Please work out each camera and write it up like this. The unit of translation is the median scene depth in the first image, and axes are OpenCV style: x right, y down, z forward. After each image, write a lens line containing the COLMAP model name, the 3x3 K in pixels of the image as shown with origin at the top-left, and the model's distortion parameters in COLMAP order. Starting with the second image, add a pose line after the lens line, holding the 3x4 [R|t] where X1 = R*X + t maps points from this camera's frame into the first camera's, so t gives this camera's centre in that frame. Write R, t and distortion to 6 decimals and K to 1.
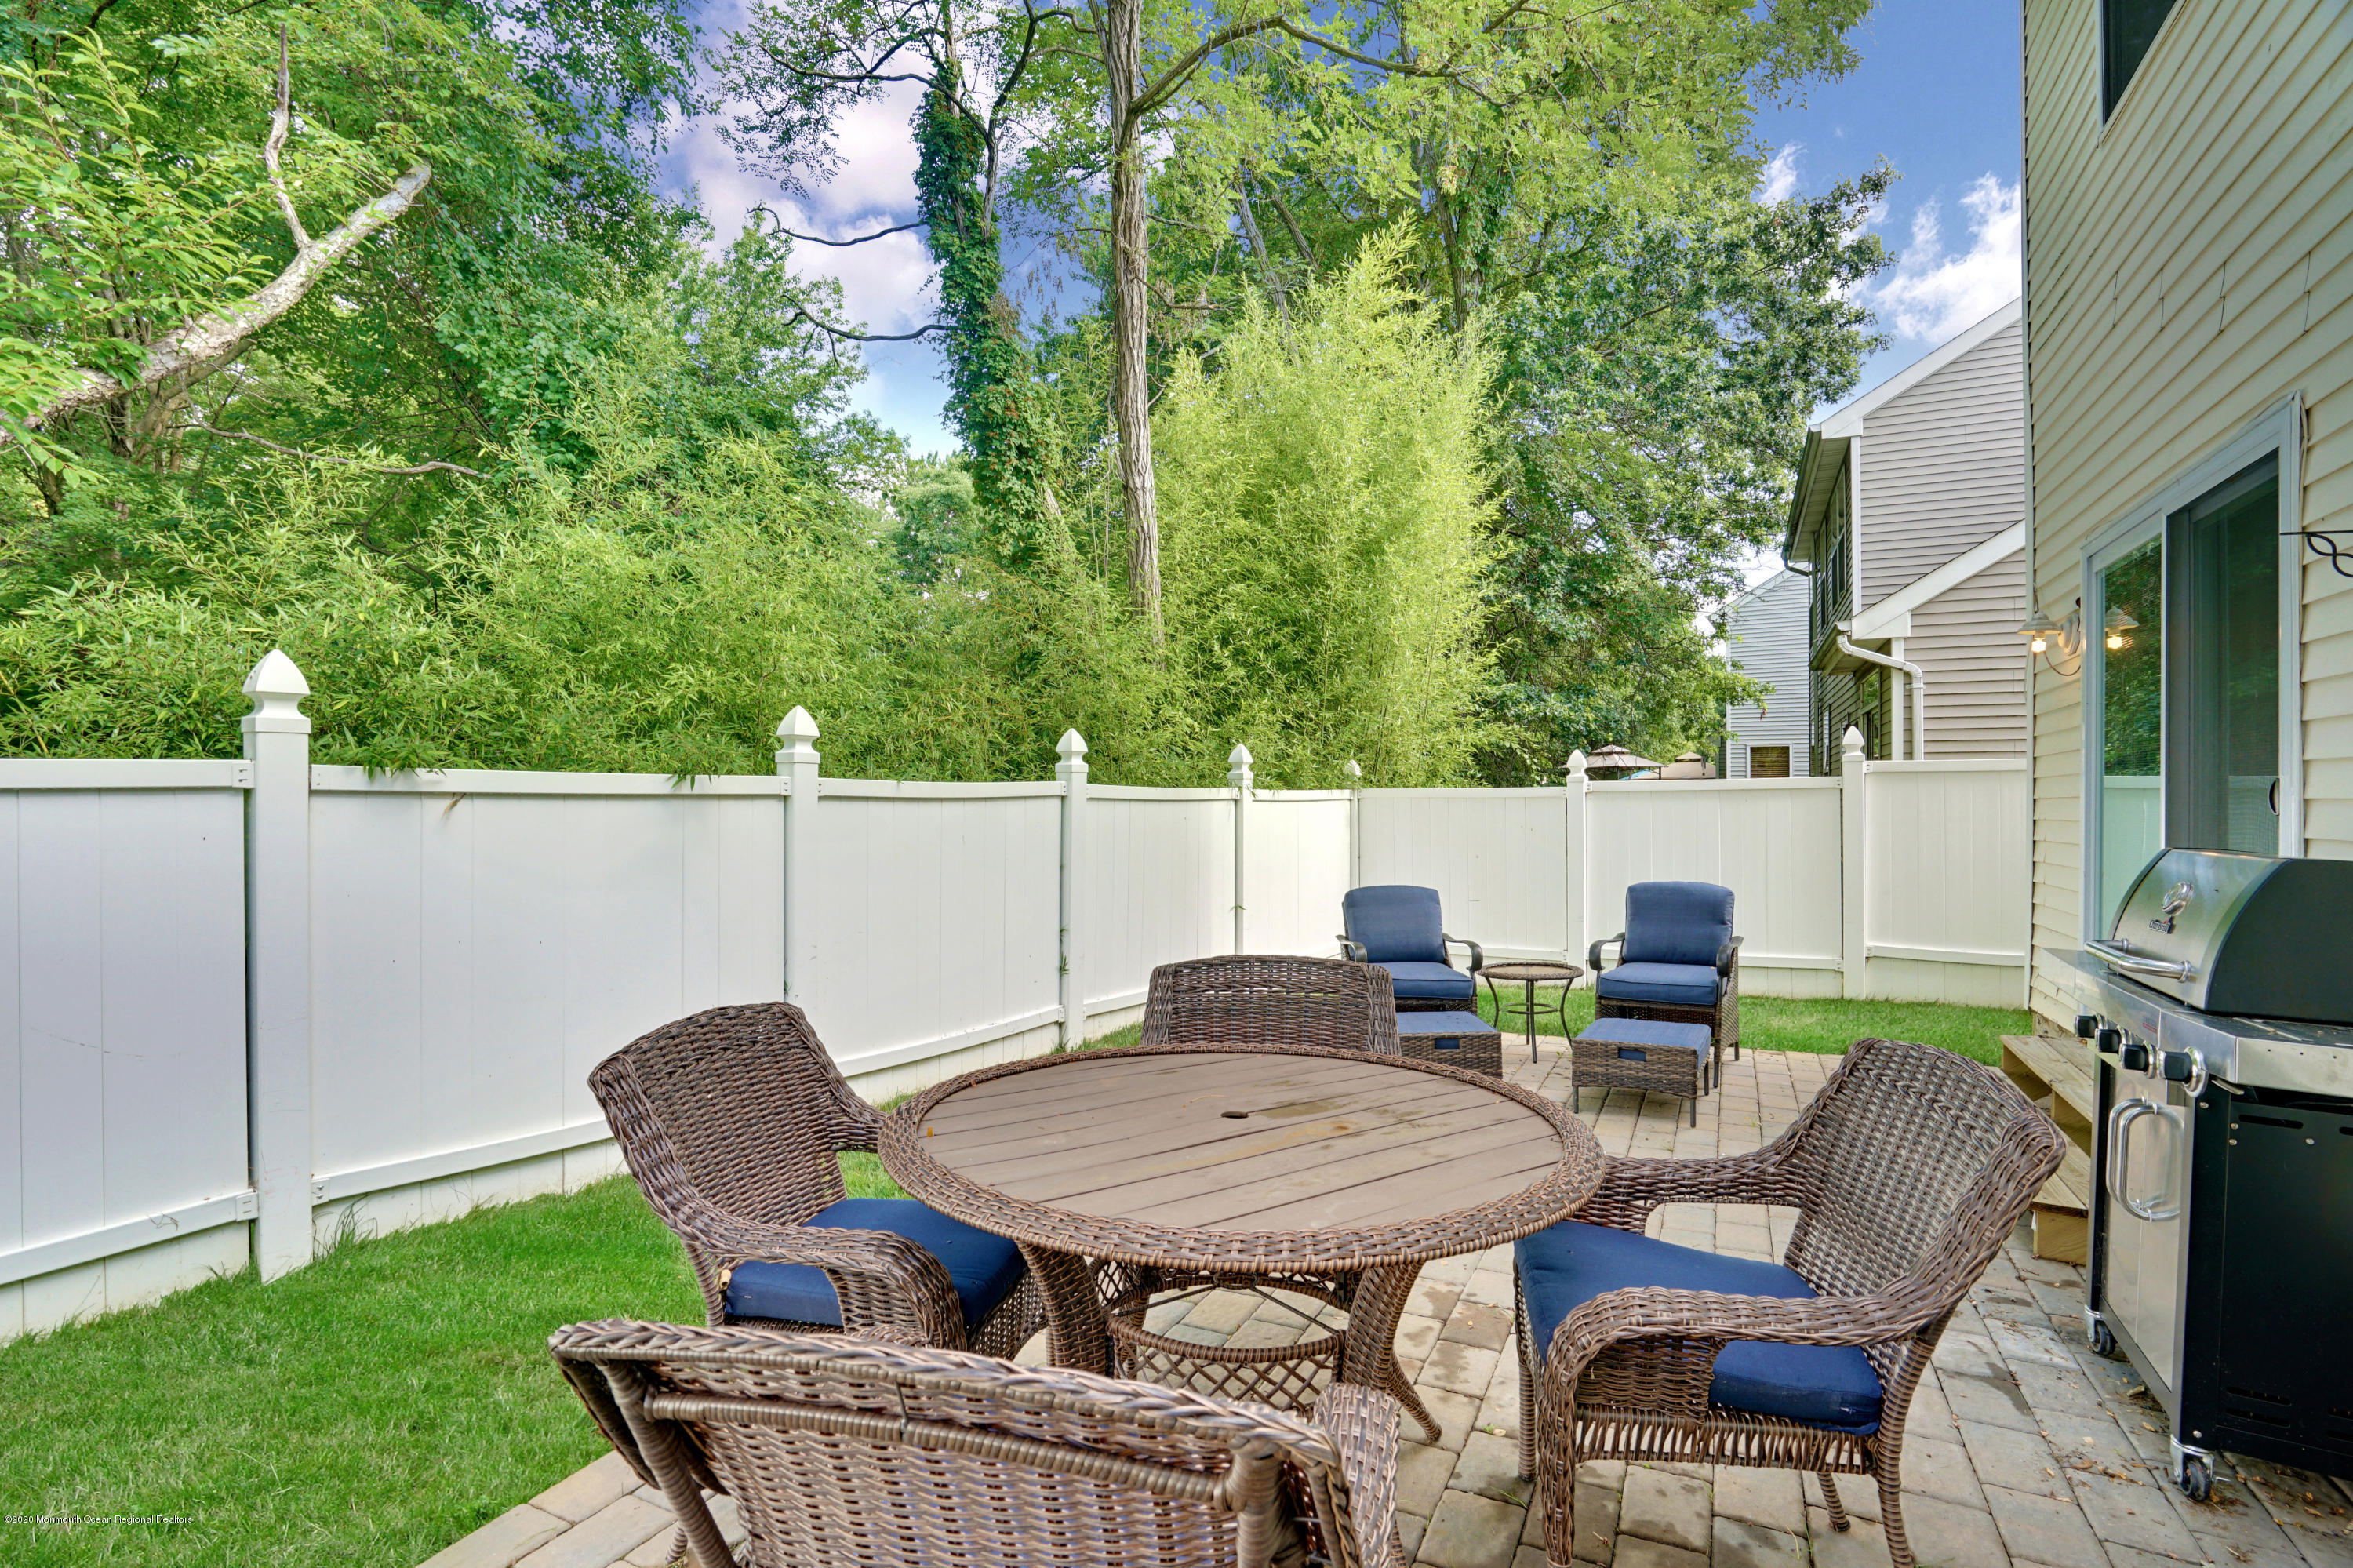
lens RADIAL K [[1084.5, 0, 1182.0], [0, 1084.5, 799.0], [0, 0, 1]] dist [-0.043286, 0.020257]
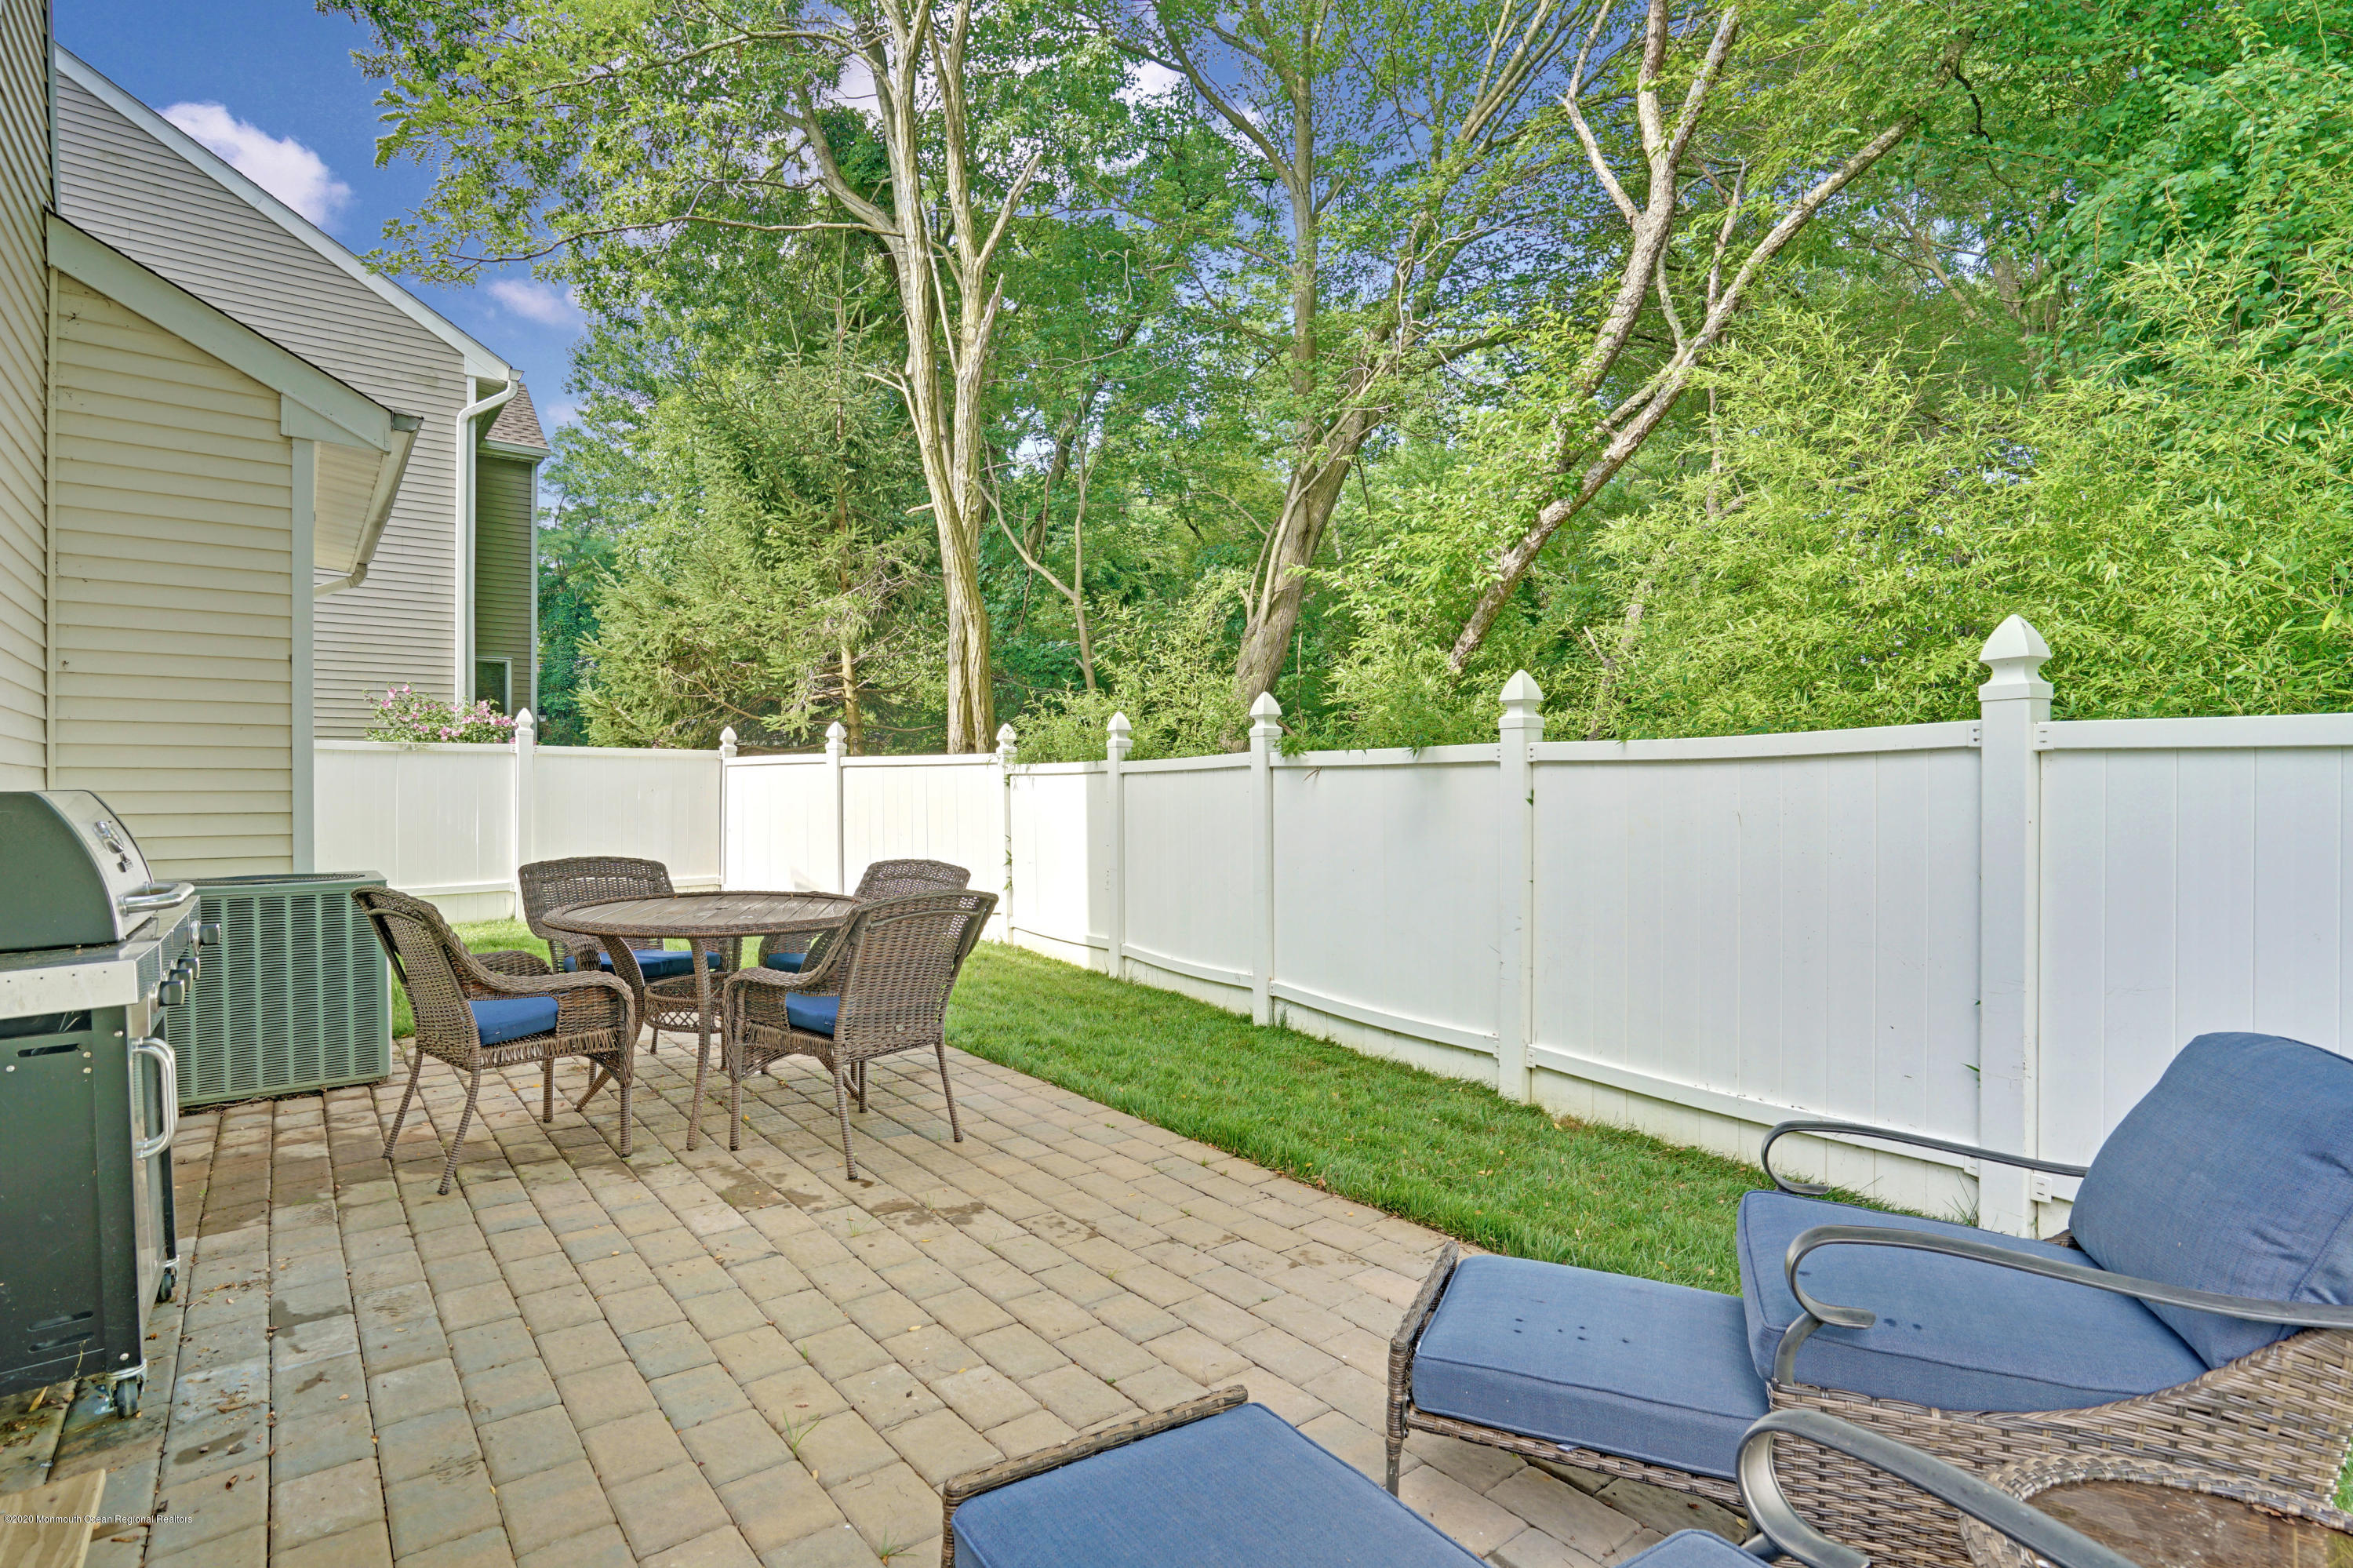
lens RADIAL K [[1137.5, 0, 1169.1], [0, 1137.5, 794.3], [0, 0, 1]] dist [-0.051868, 0.026524]
pose [[-0.414092, 0.013947, -0.910128, 0.797845], [0.018360, 0.999807, 0.006967, 0.016365], [0.910050, -0.013825, -0.414268, 1.288335]]
